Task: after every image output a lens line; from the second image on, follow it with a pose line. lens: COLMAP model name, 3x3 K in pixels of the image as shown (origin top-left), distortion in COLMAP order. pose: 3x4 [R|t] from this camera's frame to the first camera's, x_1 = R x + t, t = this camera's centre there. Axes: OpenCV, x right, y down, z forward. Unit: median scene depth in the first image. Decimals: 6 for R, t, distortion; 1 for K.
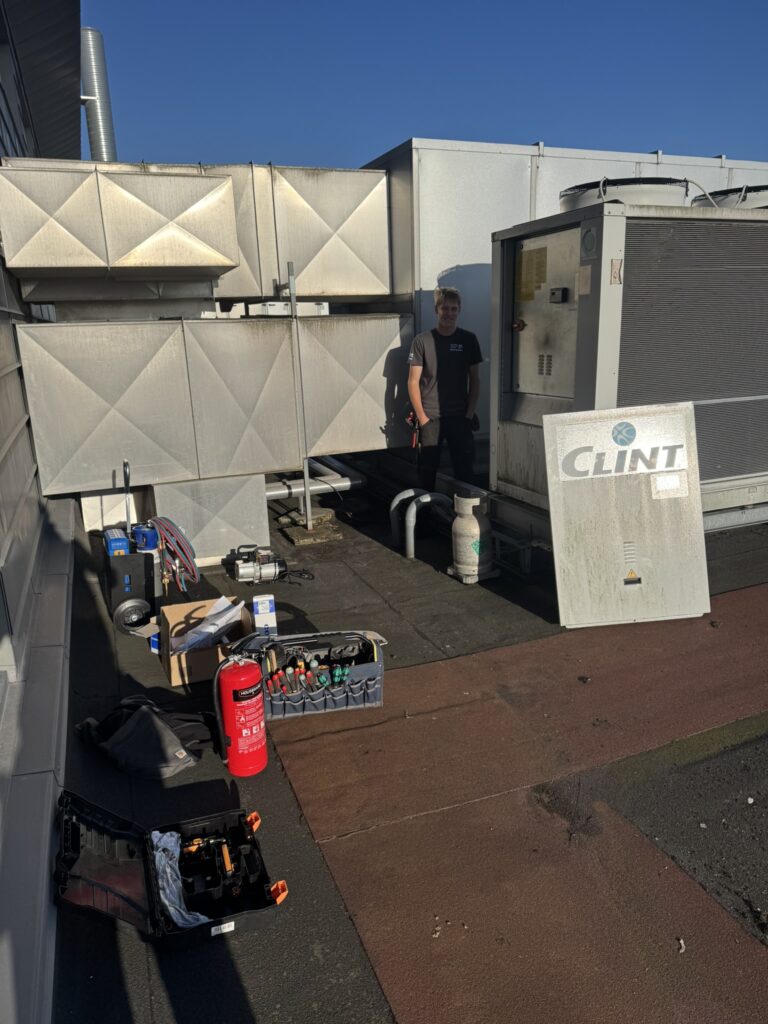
lens RADIAL K [[704.7, 0, 382.5], [0, 704.7, 536.7], [0, 0, 1]] dist [0.002023, -0.025060]
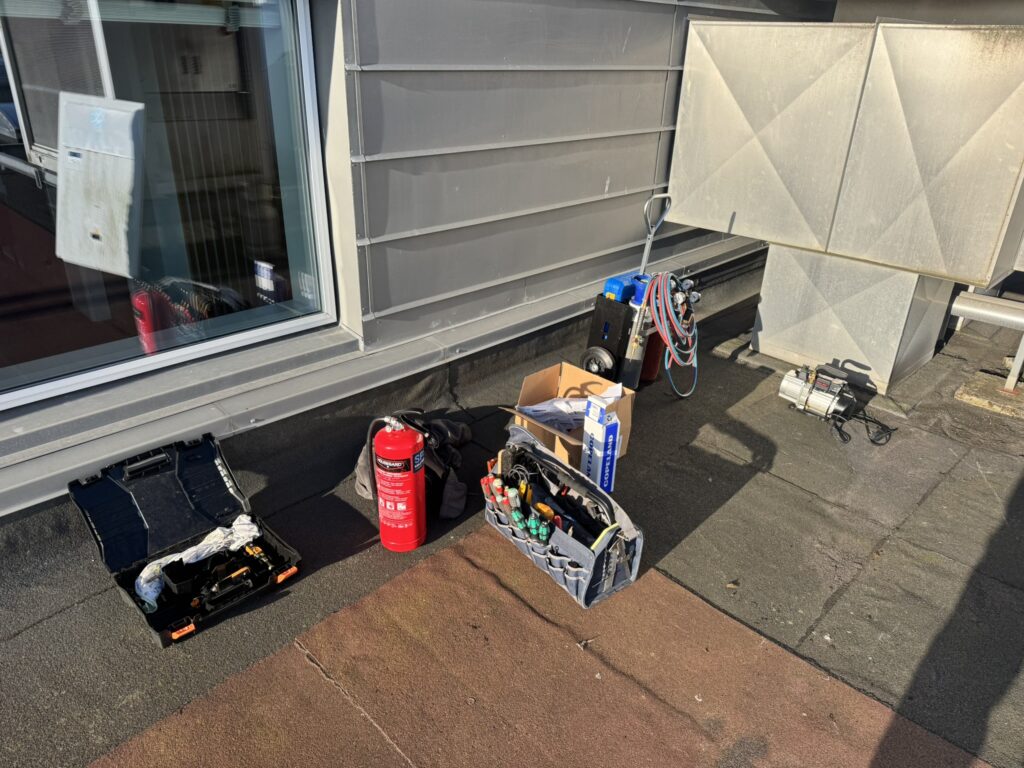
lens RADIAL K [[719.9, 0, 512.0], [0, 719.9, 384.0], [0, 0, 1]] dist [0.102295, -0.202814]
pose [[0.398189, 0.431709, -0.809366, 0.312714], [-0.305615, 0.894357, 0.326688, -0.116860], [0.864896, 0.117271, 0.488059, 0.387757]]
